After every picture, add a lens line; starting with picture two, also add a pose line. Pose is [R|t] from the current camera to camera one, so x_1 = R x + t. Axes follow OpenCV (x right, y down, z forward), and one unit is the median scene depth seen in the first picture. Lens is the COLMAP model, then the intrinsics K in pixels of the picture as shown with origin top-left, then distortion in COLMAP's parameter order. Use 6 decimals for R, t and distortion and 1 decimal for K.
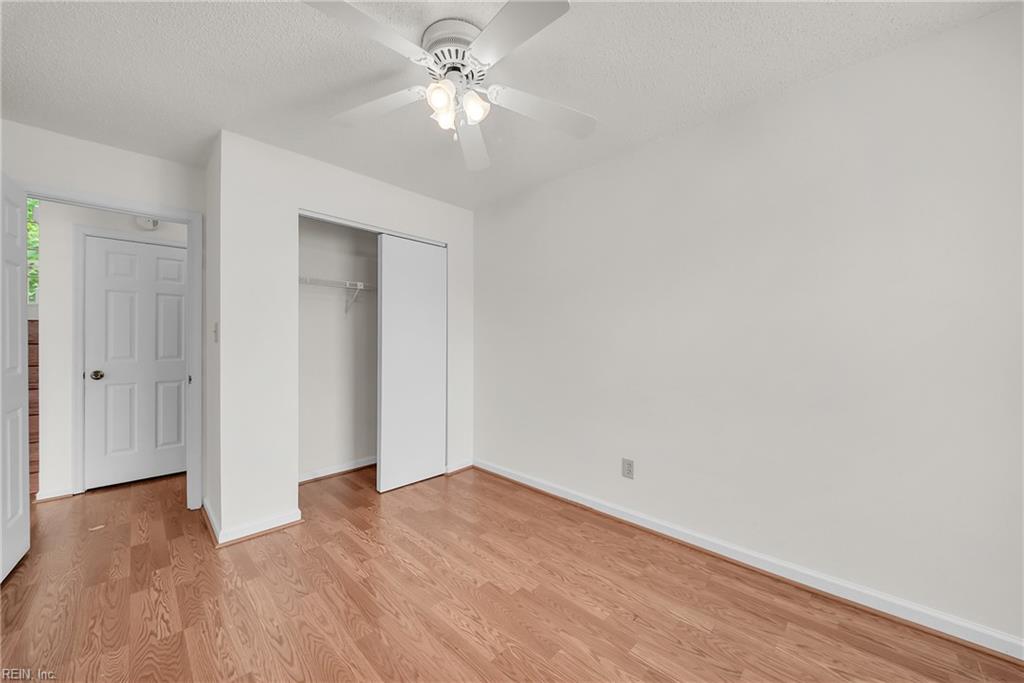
lens RADIAL K [[367.6, 0, 507.8], [0, 367.6, 339.0], [0, 0, 1]] dist [0.004400, -0.000398]
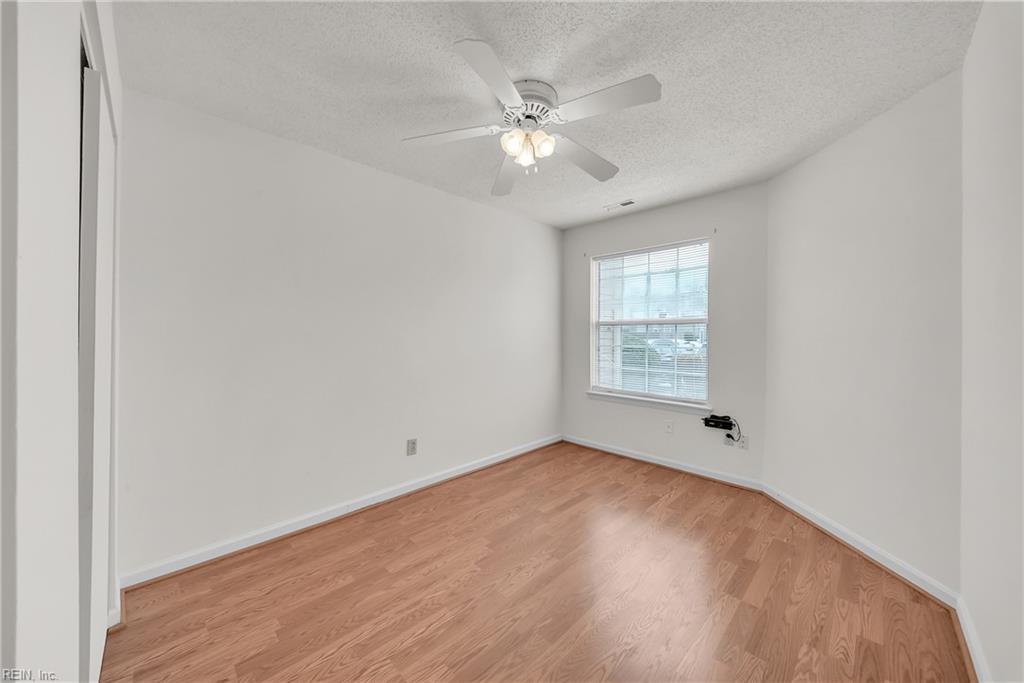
lens RADIAL K [[367.6, 0, 507.8], [0, 367.6, 339.0], [0, 0, 1]] dist [0.004400, -0.000398]
pose [[0.019024, -0.017073, 0.999673, -1.084914], [-0.009085, 0.999810, 0.017248, -0.031537], [-0.999778, -0.009410, 0.018866, 0.843739]]
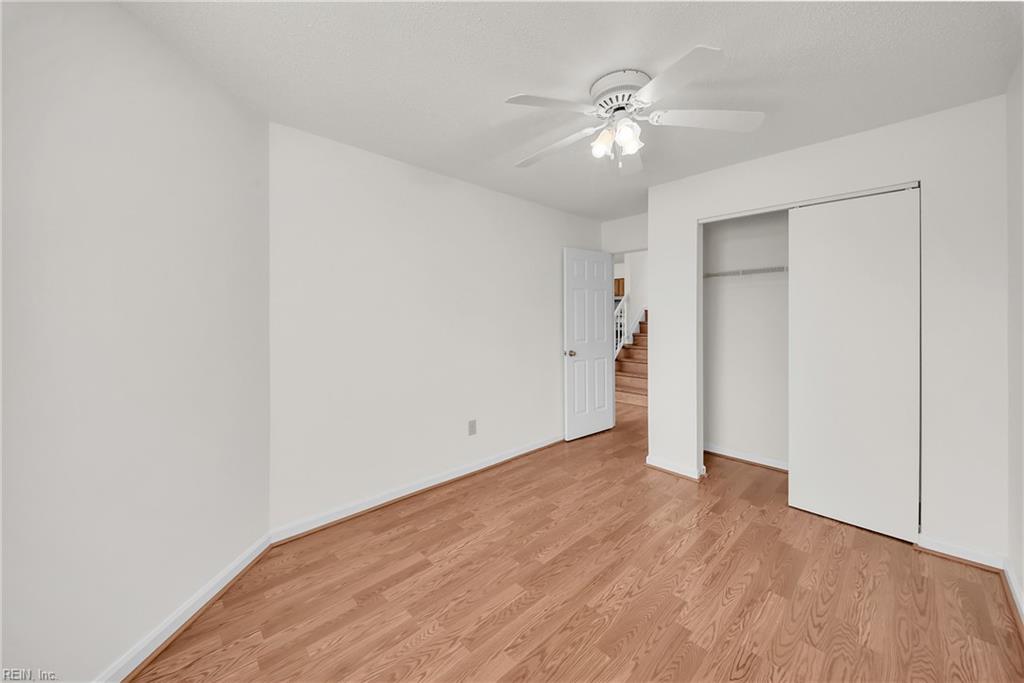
lens RADIAL K [[368.7, 0, 519.3], [0, 368.7, 318.1], [0, 0, 1]] dist [0.000529, 0.000051]
pose [[-0.025268, -0.000499, -0.999681, 0.843112], [0.010120, 0.999949, -0.000755, -0.055713], [0.999629, -0.010136, -0.025262, 0.581754]]
